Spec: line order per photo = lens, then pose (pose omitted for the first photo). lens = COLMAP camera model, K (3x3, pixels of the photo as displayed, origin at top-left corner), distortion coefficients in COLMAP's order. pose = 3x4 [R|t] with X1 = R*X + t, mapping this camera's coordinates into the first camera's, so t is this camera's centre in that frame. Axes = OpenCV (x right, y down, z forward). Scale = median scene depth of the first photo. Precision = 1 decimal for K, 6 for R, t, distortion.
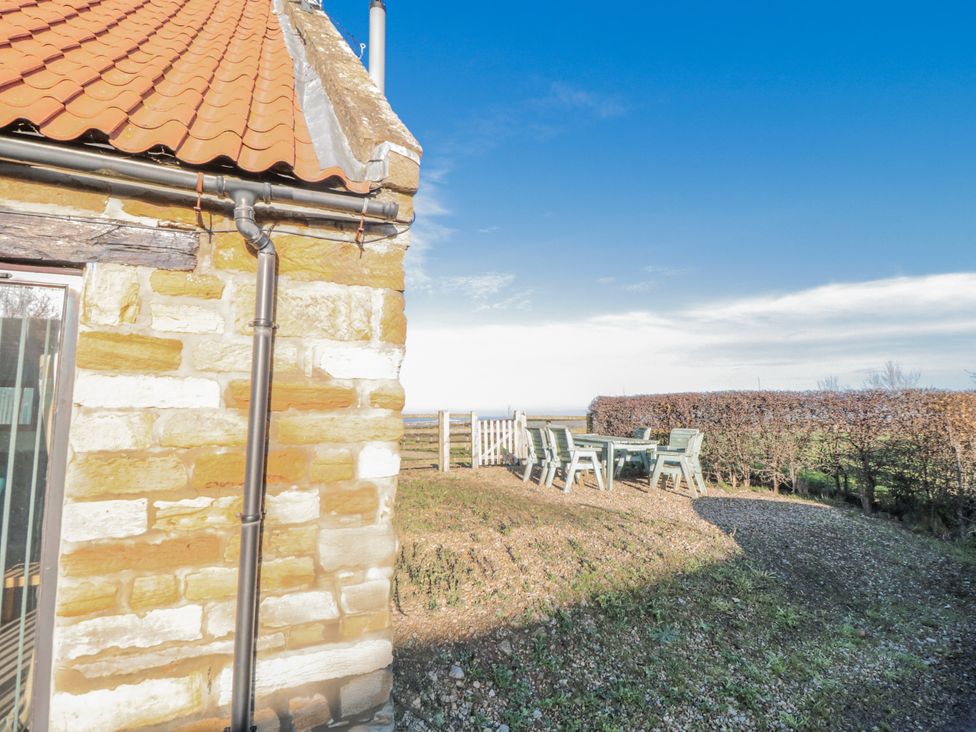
lens RADIAL K [[521.1, 0, 504.3], [0, 521.1, 360.9], [0, 0, 1]] dist [-0.004099, -0.006305]
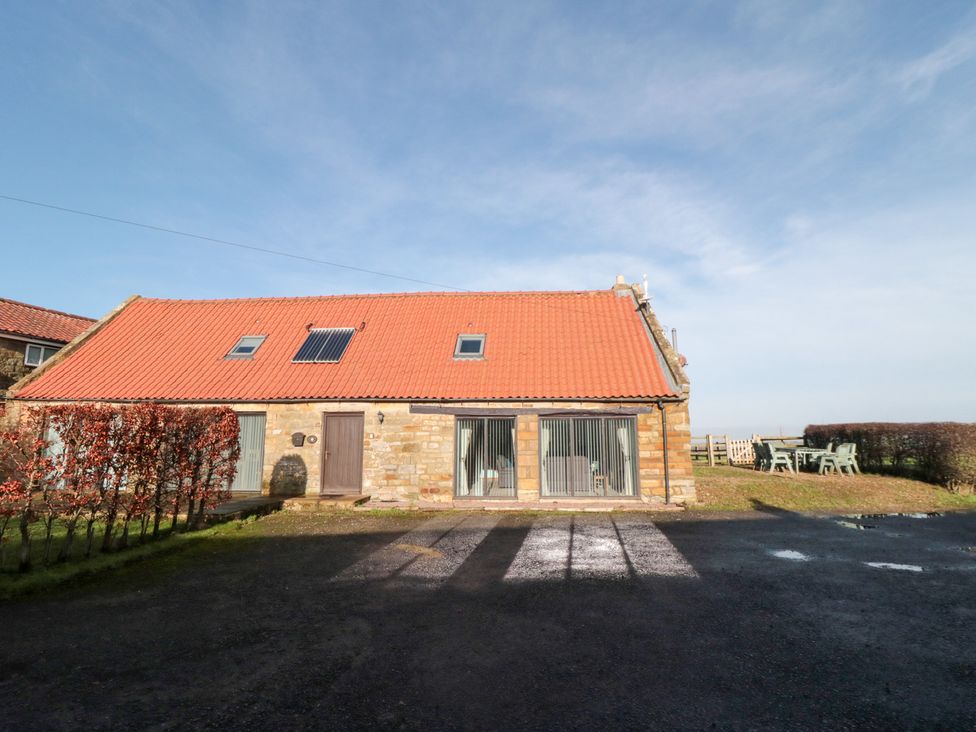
lens RADIAL K [[521.1, 0, 490.4], [0, 521.1, 361.0], [0, 0, 1]] dist [-0.004099, -0.006305]
pose [[0.860356, -0.078265, -0.503650, 0.853051], [0.058040, 0.996757, -0.055745, -0.542587], [0.506379, 0.018728, 0.862108, -5.040478]]
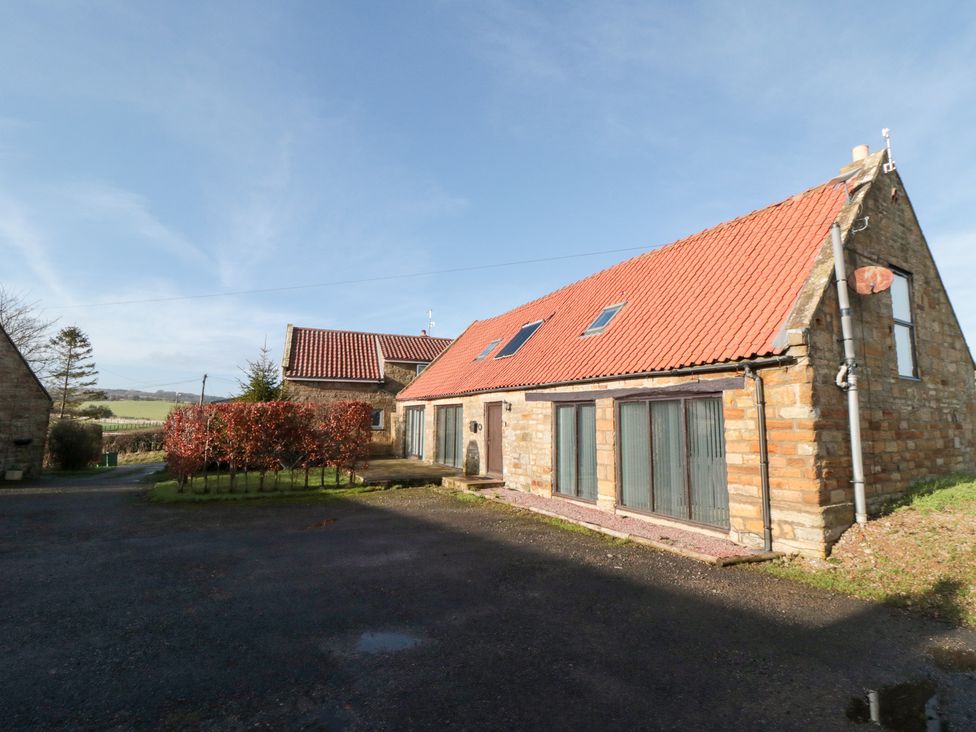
lens RADIAL K [[521.1, 0, 486.0], [0, 521.1, 364.2], [0, 0, 1]] dist [-0.004099, -0.006305]
pose [[-0.018066, -0.114143, -0.993300, 2.798357], [0.101251, 0.988146, -0.115392, -0.107740], [0.994697, -0.102657, -0.006294, -0.631035]]
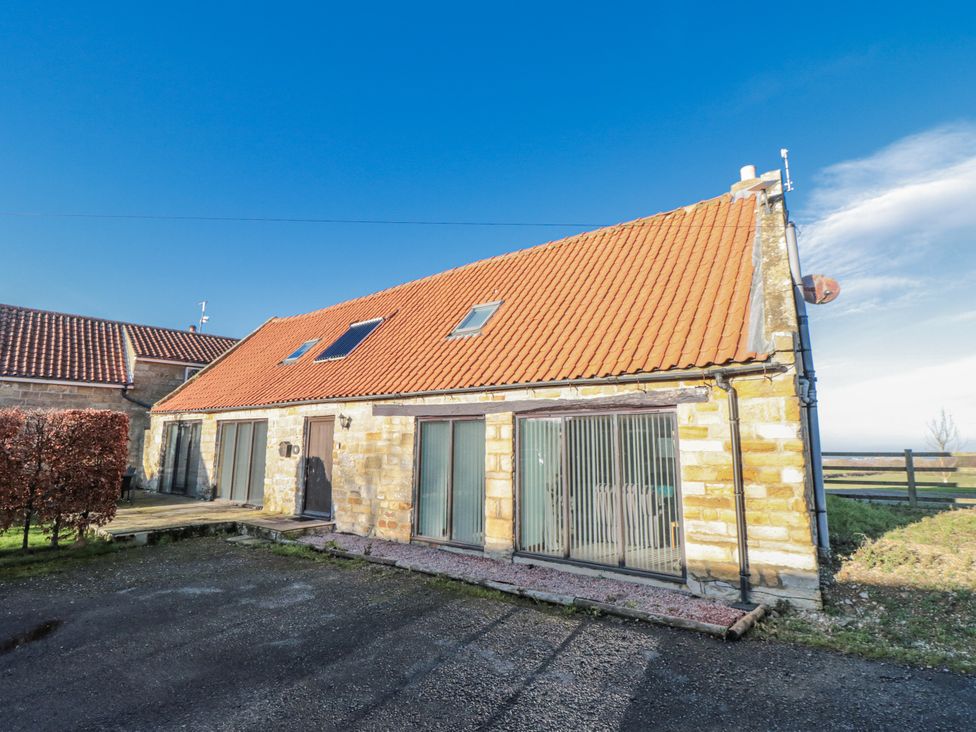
lens RADIAL K [[521.1, 0, 493.4], [0, 521.1, 355.3], [0, 0, 1]] dist [-0.004099, -0.006305]
pose [[0.413562, -0.154112, -0.897338, 1.465390], [0.095871, 0.987463, -0.125406, -0.177332], [0.905414, -0.034166, 0.423152, -1.211419]]
